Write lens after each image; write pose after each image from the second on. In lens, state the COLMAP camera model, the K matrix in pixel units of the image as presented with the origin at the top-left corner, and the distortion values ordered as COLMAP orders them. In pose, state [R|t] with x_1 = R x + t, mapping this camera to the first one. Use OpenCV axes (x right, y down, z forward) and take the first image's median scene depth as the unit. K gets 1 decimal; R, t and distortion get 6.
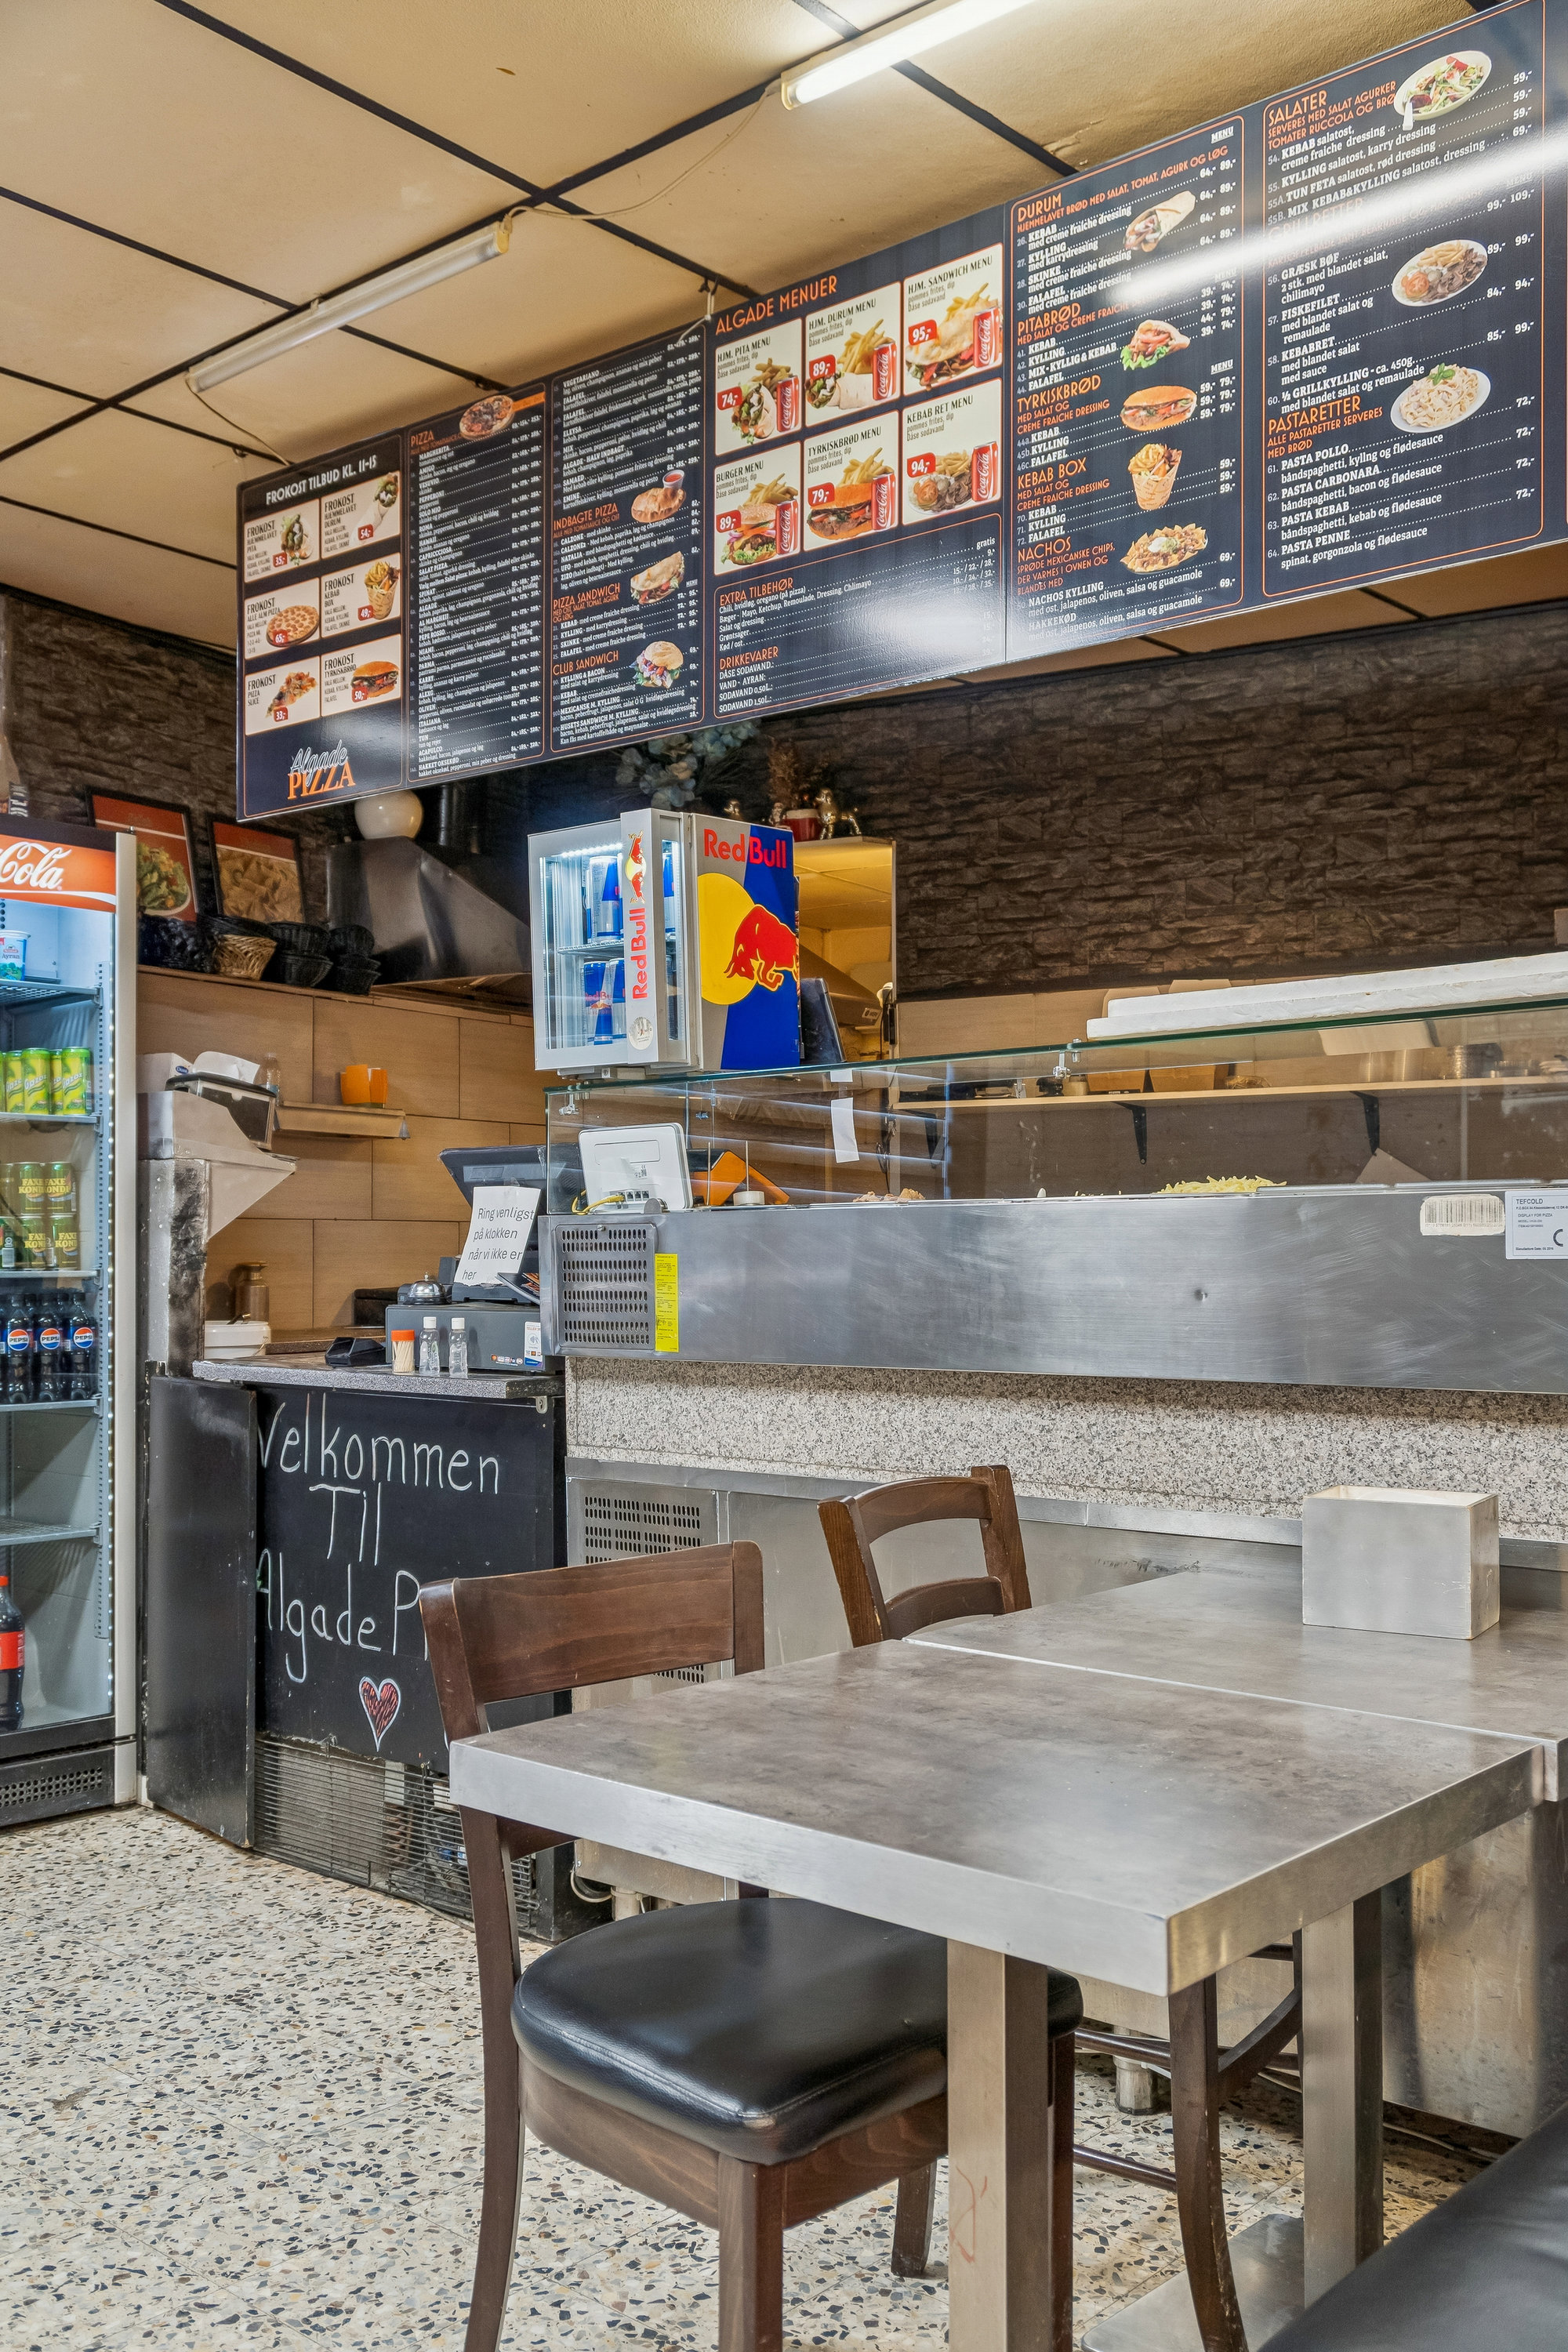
lens RADIAL K [[2156.9, 0, 790.9], [0, 2156.9, 1248.4], [0, 0, 1]] dist [-0.008729, 0.028537]
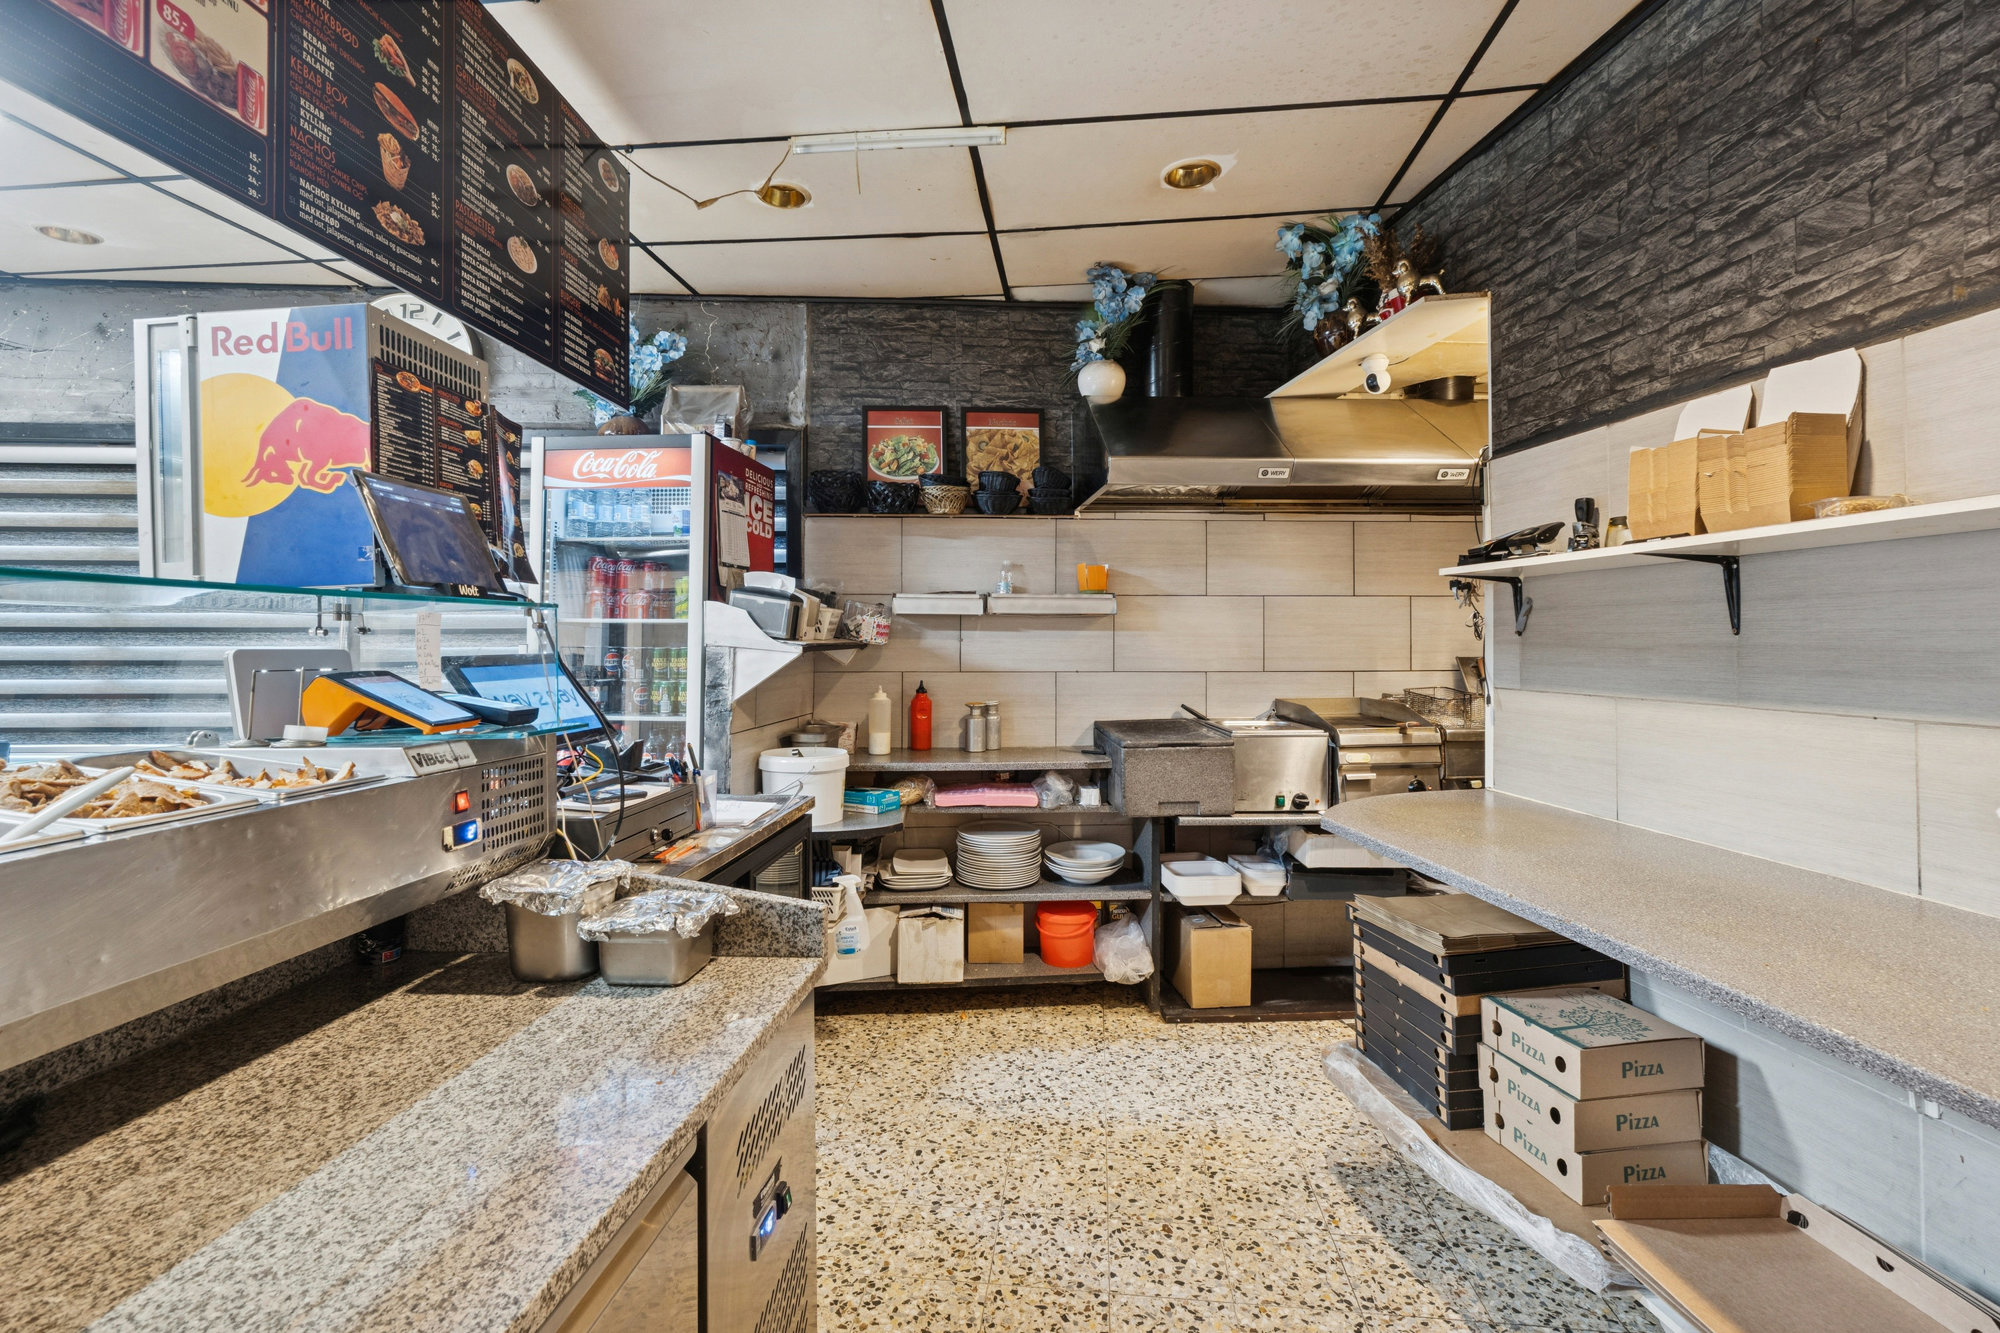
lens RADIAL K [[938.2, 0, 989.0], [0, 938.2, 634.3], [0, 0, 1]] dist [0.000213, 0.000485]
pose [[0.572033, -0.001992, -0.820228, 0.413416], [-0.001132, 0.999994, -0.003219, -0.056592], [0.820230, 0.002770, 0.572027, 0.919400]]
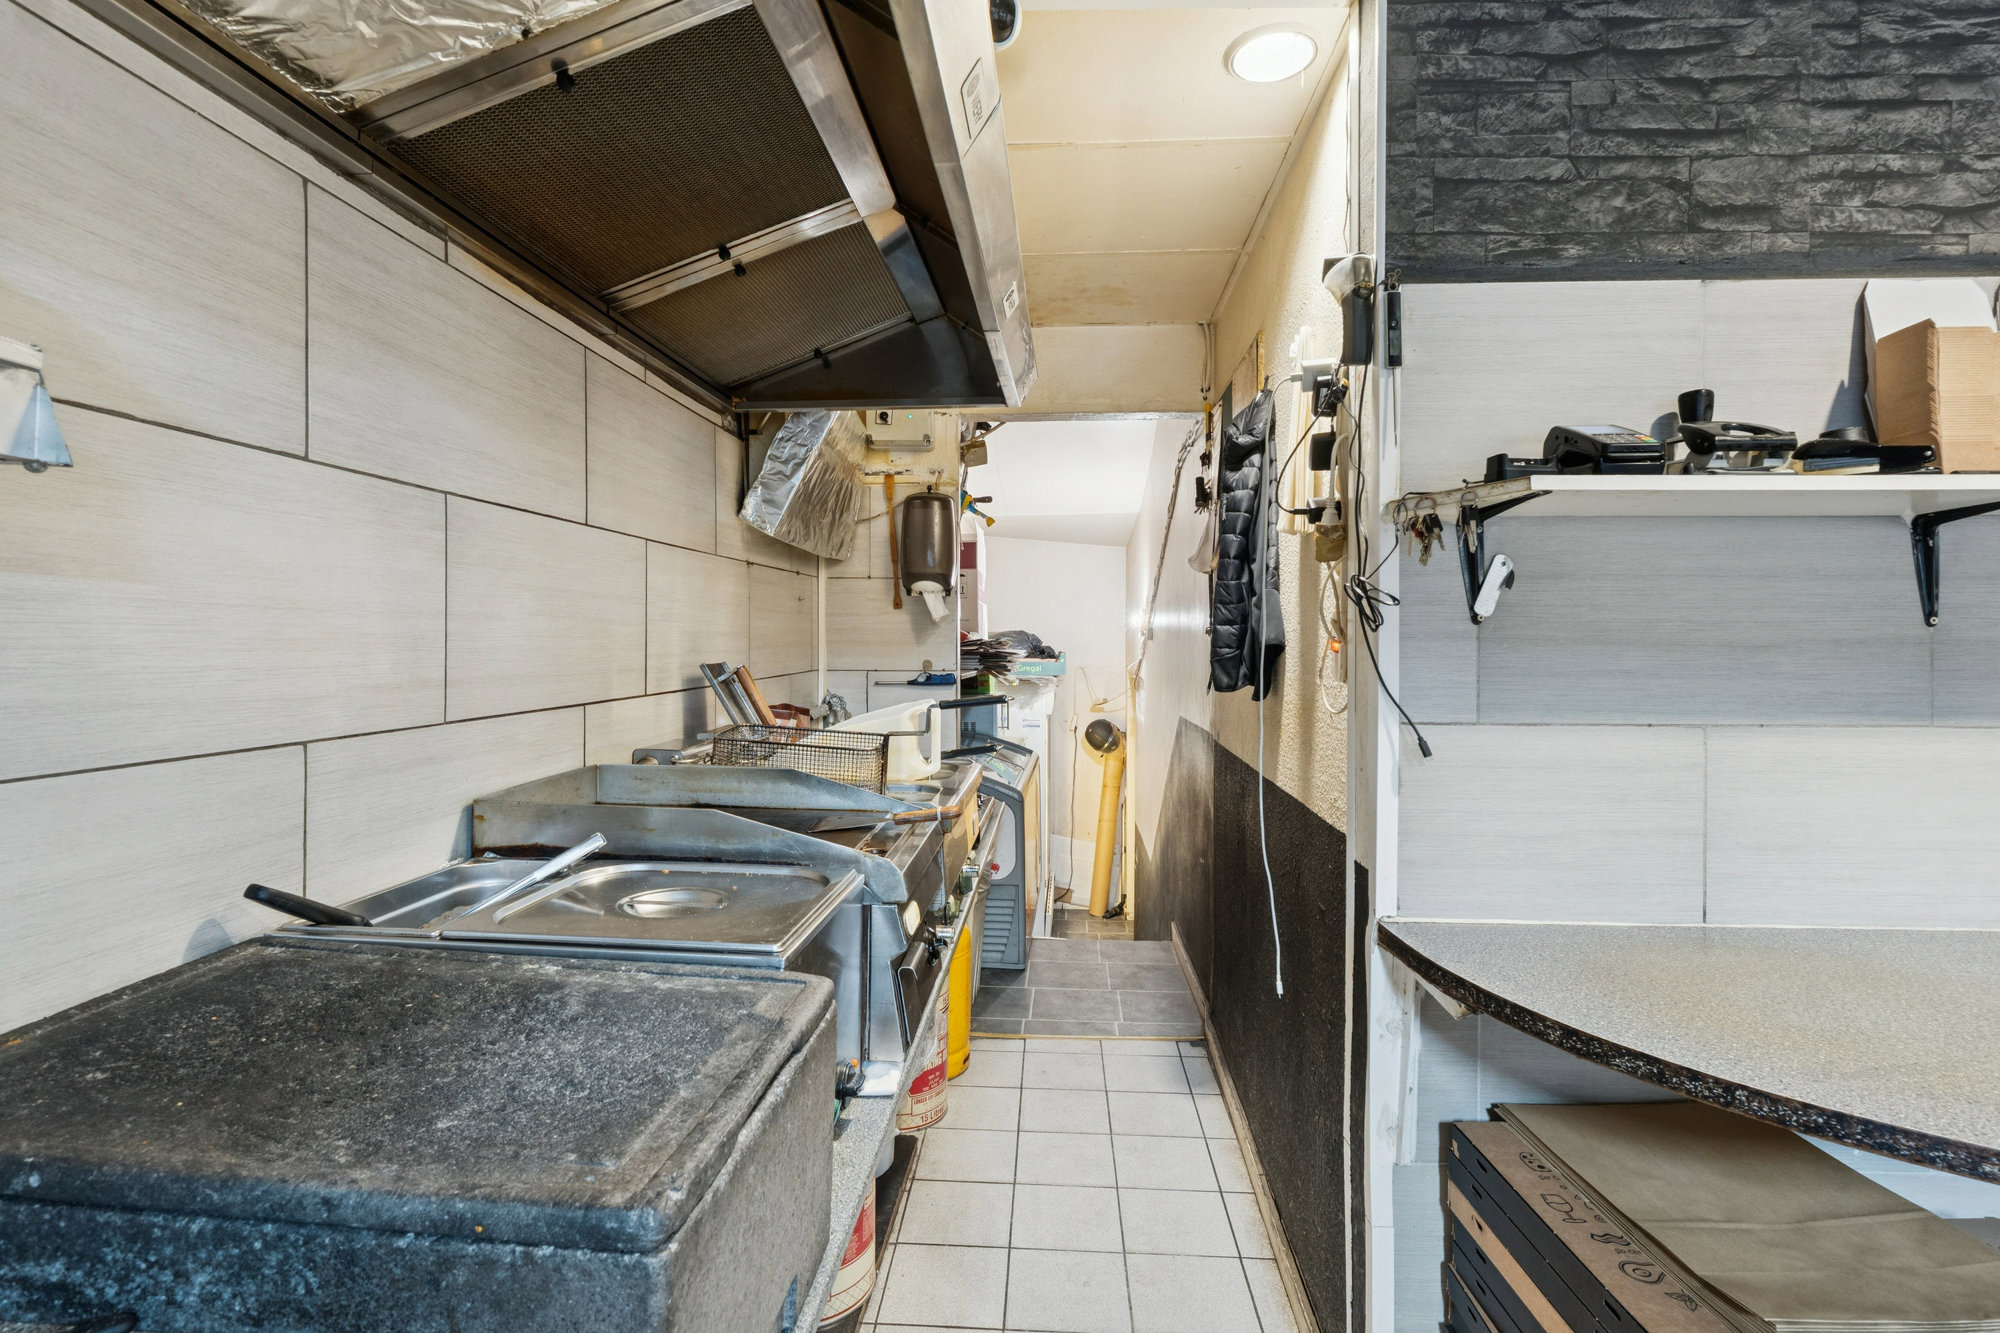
lens RADIAL K [[995.7, 0, 998.6], [0, 995.7, 642.5], [0, 0, 1]] dist [0.003479, 0.000901]
pose [[0.891642, 0.004007, 0.452723, -0.209889], [-0.006854, 0.999966, 0.004649, -0.051785], [-0.452689, -0.007249, 0.891639, 1.322463]]
